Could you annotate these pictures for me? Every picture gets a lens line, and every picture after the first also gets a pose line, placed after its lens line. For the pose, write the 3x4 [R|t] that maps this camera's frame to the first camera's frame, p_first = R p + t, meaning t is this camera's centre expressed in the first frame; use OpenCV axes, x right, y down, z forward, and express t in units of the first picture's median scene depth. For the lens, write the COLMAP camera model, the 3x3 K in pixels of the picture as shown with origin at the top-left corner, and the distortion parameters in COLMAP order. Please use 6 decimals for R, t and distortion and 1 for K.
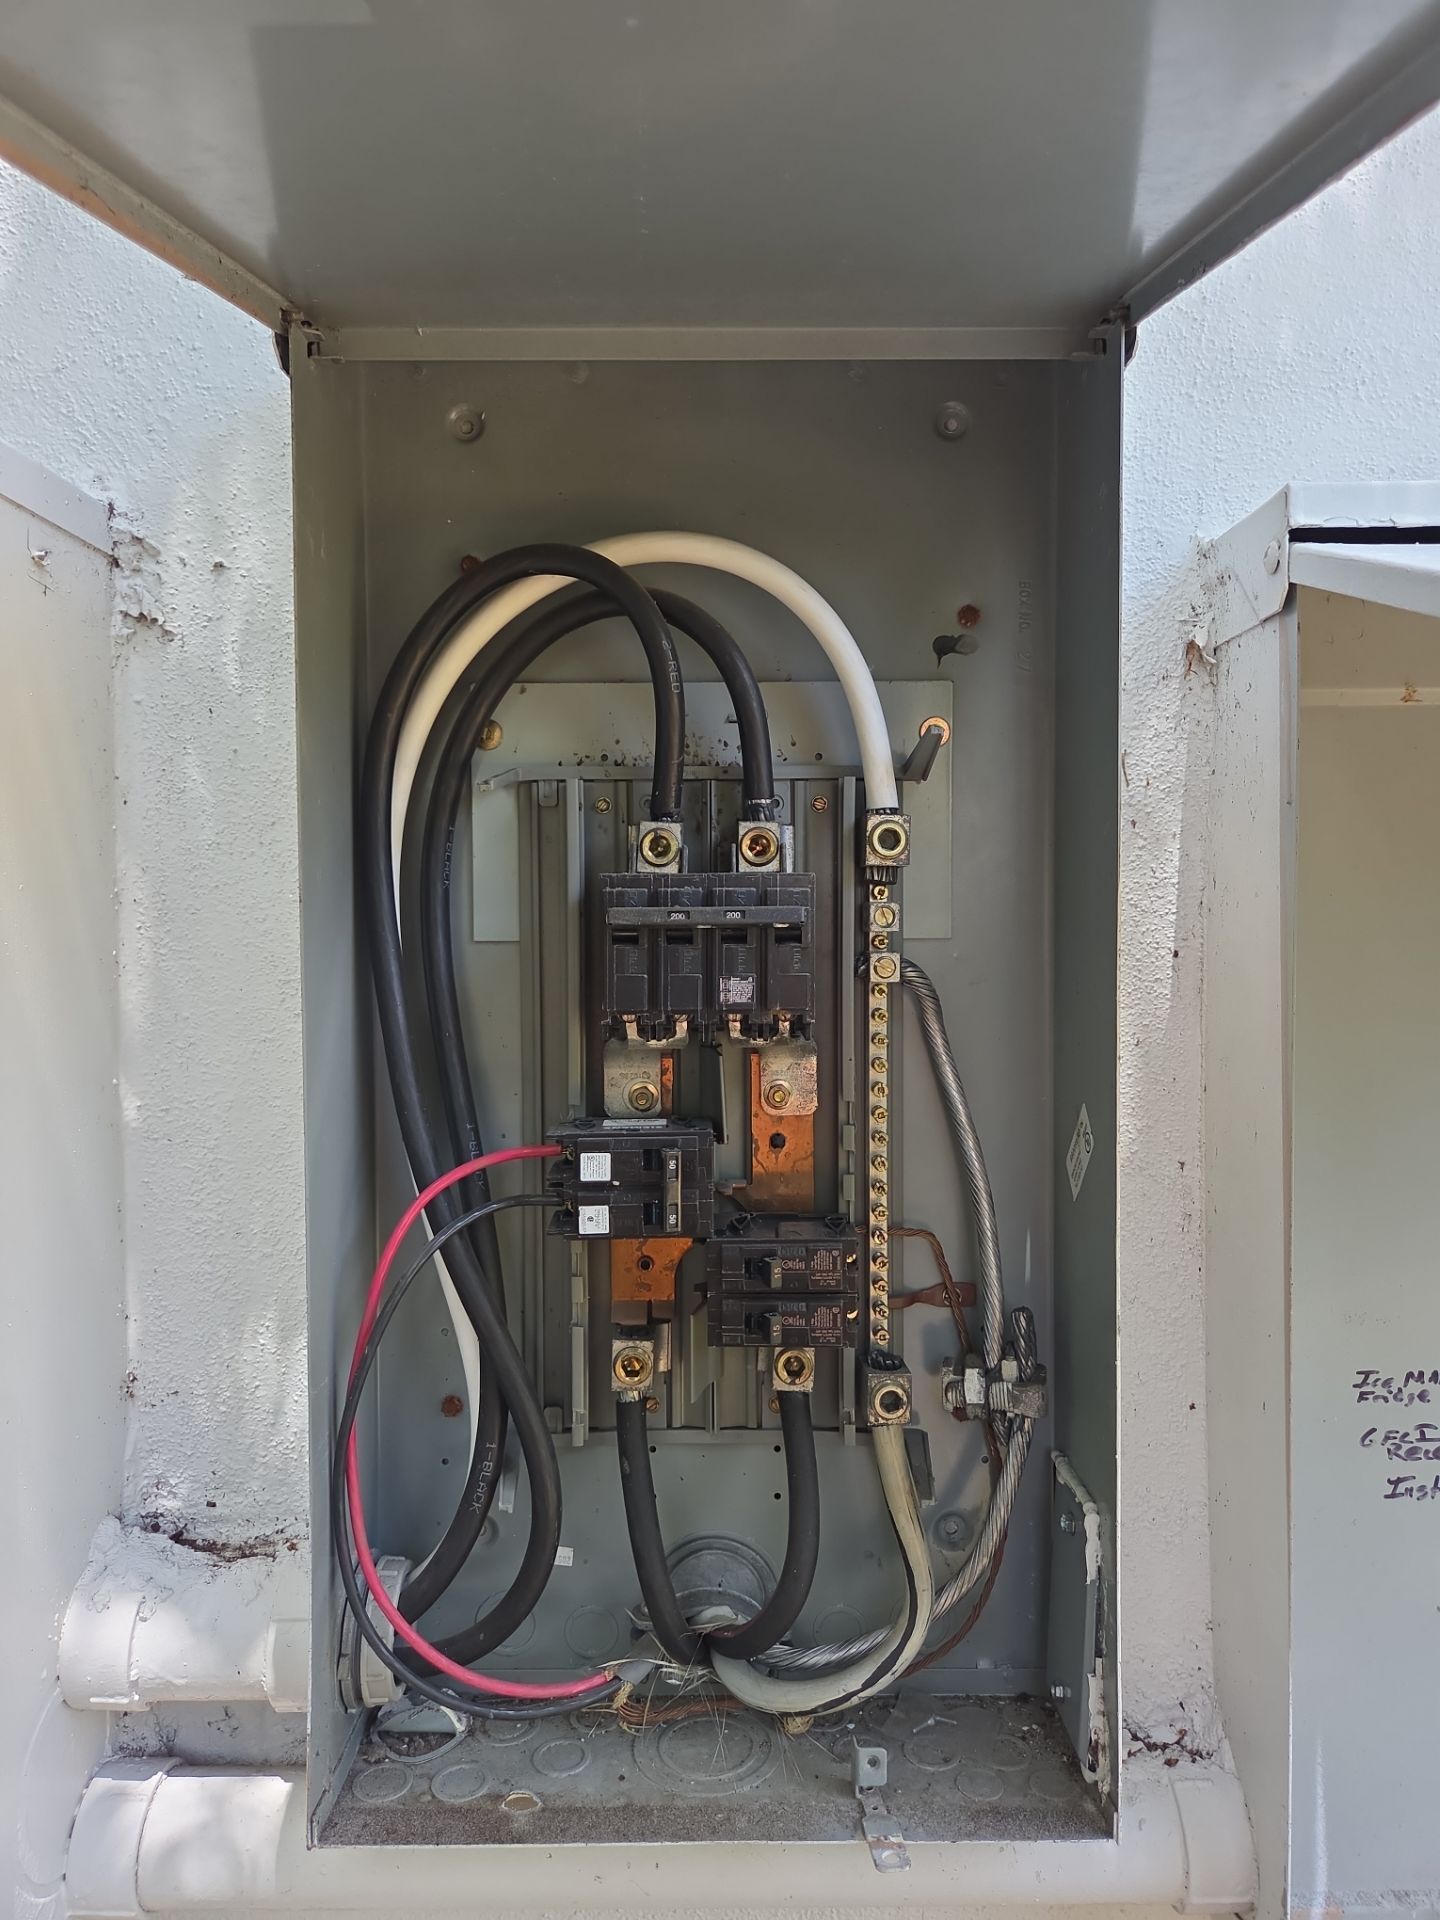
lens RADIAL K [[1292.0, 0, 720.0], [0, 1292.0, 960.0], [0, 0, 1]] dist [0.020316, -0.004545]
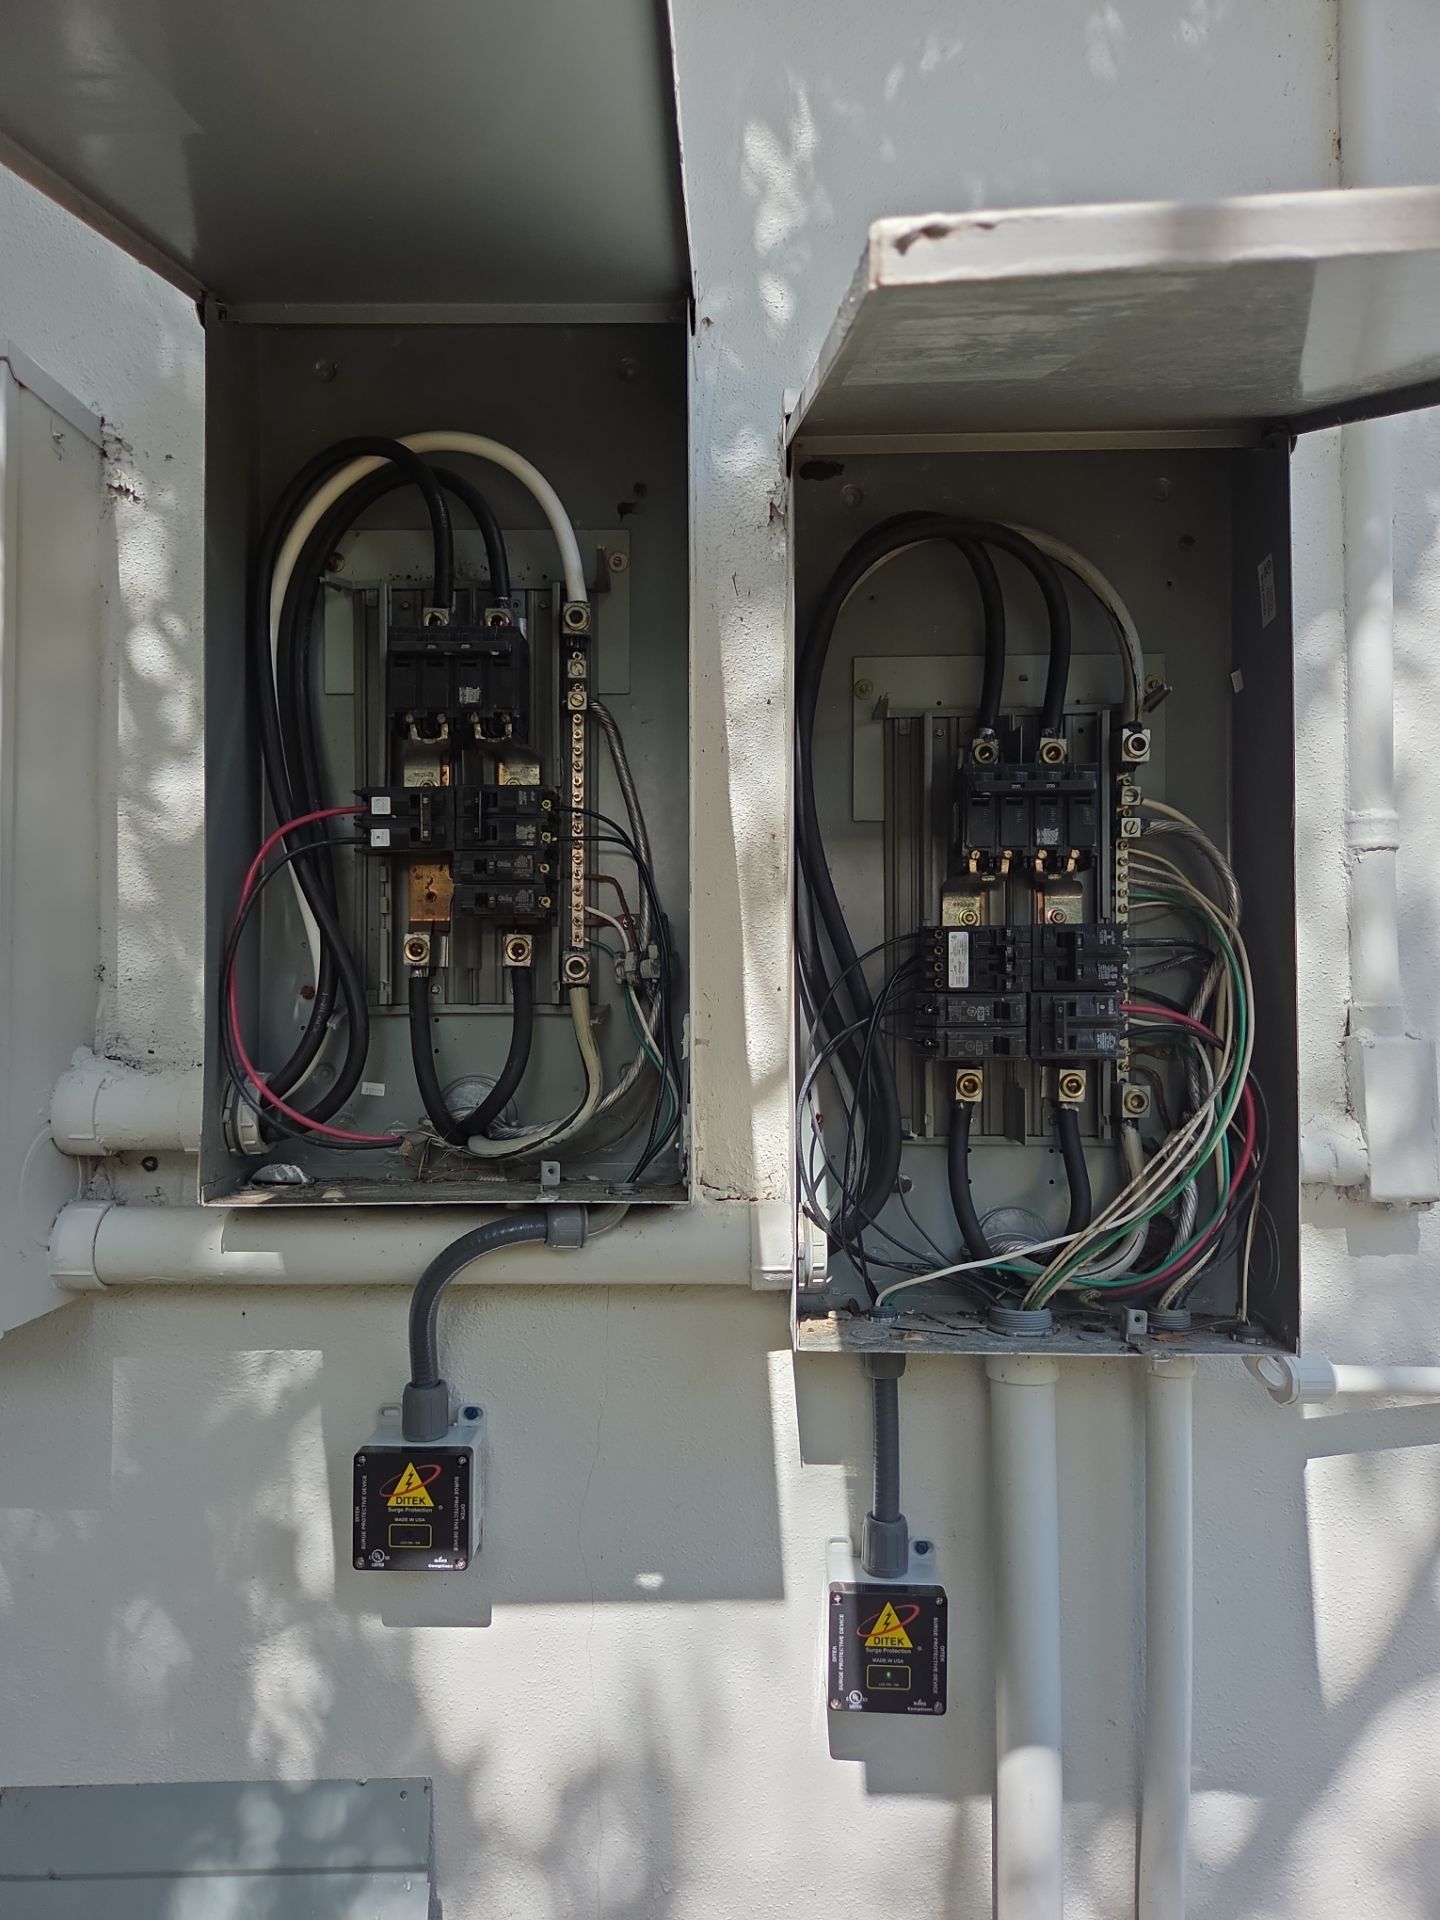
lens RADIAL K [[1307.3, 0, 718.0], [0, 1307.3, 968.2], [0, 0, 1]] dist [0.020483, -0.001952]
pose [[0.999927, 0.004485, -0.011260, 0.323710], [-0.005047, 0.998715, -0.050420, 0.419985], [0.011019, 0.050473, 0.998665, -0.602372]]
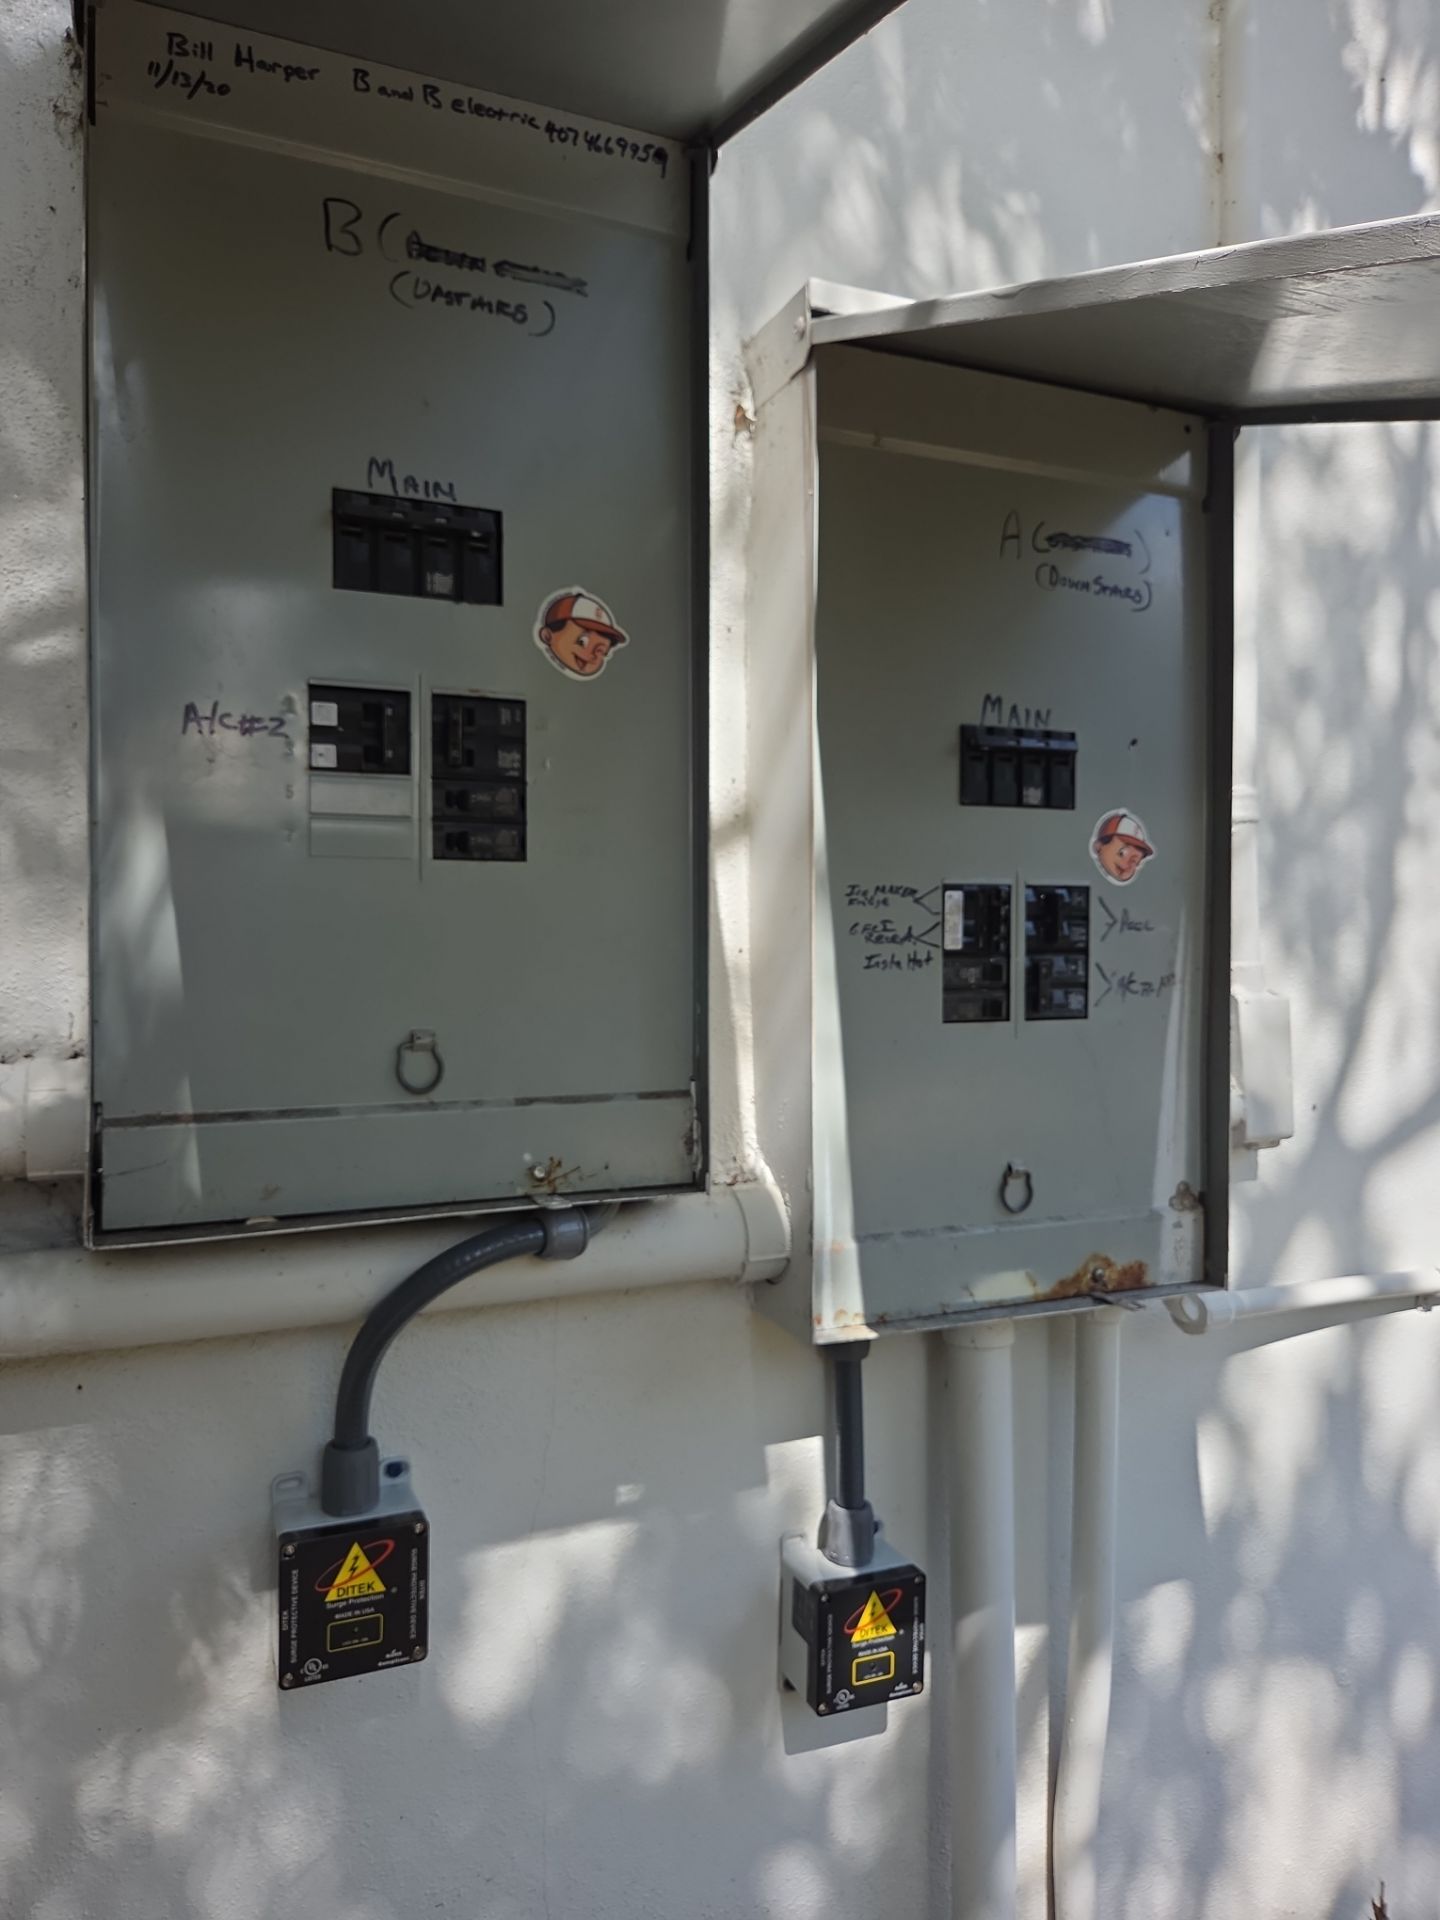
lens RADIAL K [[1292.0, 0, 720.0], [0, 1292.0, 960.0], [0, 0, 1]] dist [0.020316, -0.004545]
pose [[0.914611, 0.001328, 0.404332, -0.239779], [0.006039, 0.999838, -0.016946, 0.399546], [-0.404289, 0.017940, 0.914455, -0.297423]]
